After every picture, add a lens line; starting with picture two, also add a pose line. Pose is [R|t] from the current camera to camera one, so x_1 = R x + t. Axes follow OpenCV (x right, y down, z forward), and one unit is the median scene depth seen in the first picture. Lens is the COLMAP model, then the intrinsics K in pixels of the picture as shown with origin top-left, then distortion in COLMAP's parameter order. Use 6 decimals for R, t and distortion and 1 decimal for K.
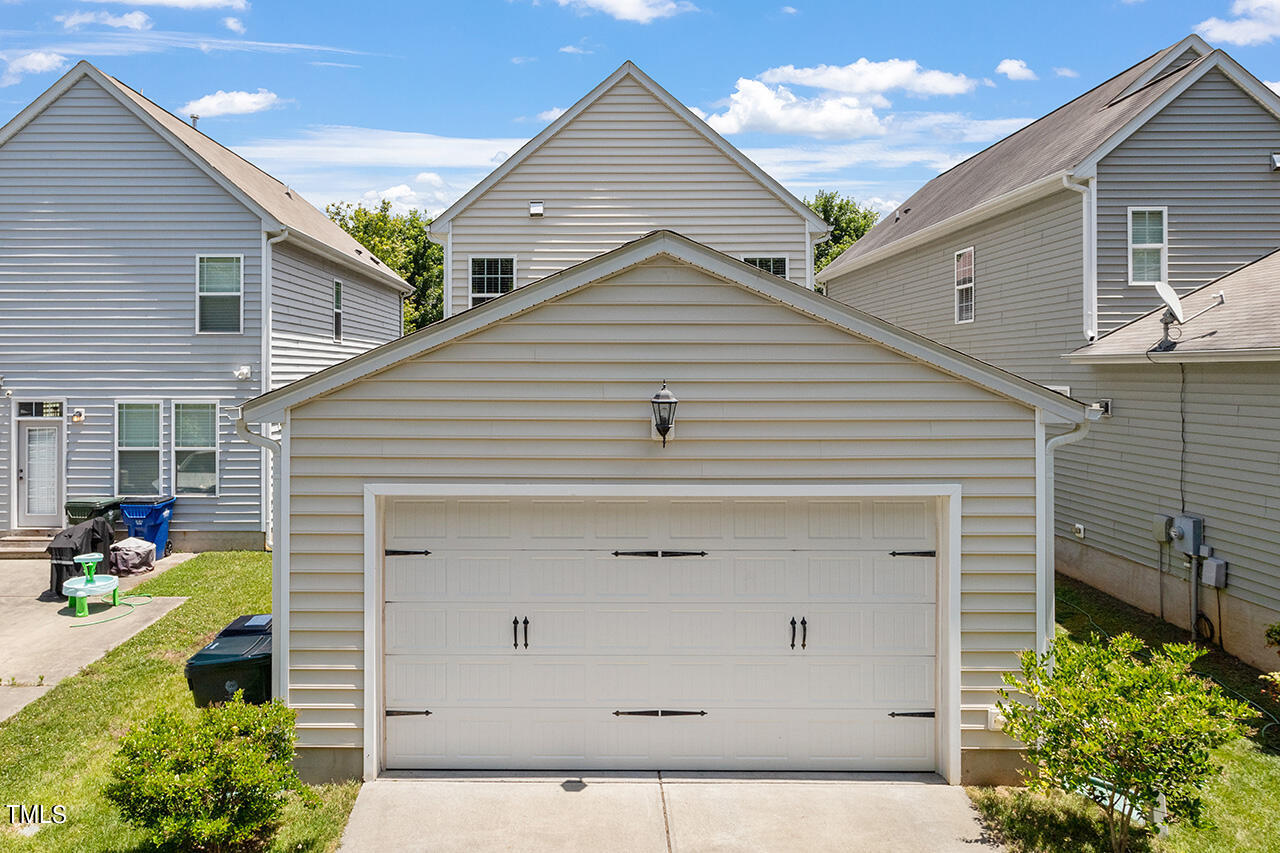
lens RADIAL K [[612.1, 0, 640.2], [0, 612.1, 421.3], [0, 0, 1]] dist [0.000261, -0.000947]
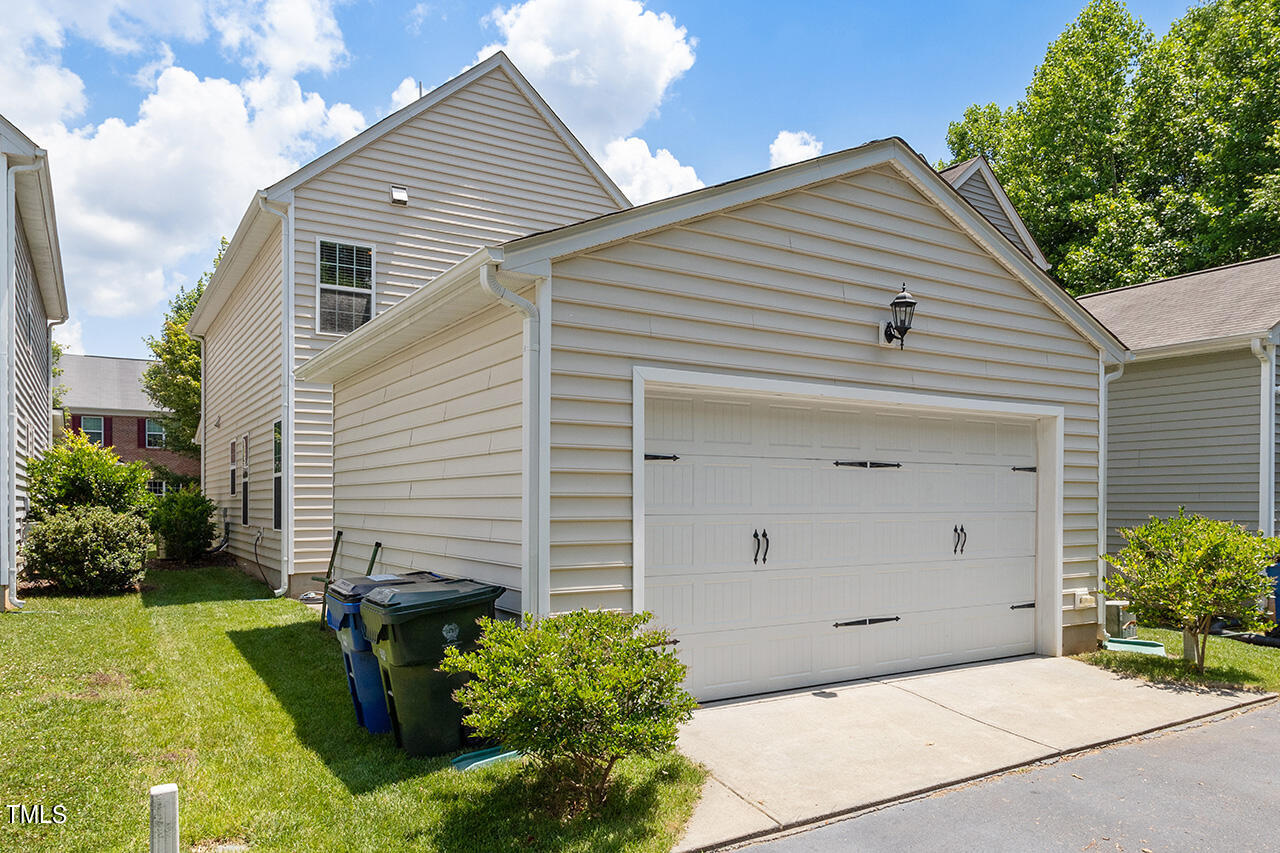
lens RADIAL K [[612.1, 0, 632.5], [0, 612.1, 492.7], [0, 0, 1]] dist [0.000261, -0.000947]
pose [[0.921976, -0.014399, 0.386980, -0.725335], [0.010144, 0.999864, 0.013037, 0.246258], [-0.387115, -0.008094, 0.921996, 0.214404]]
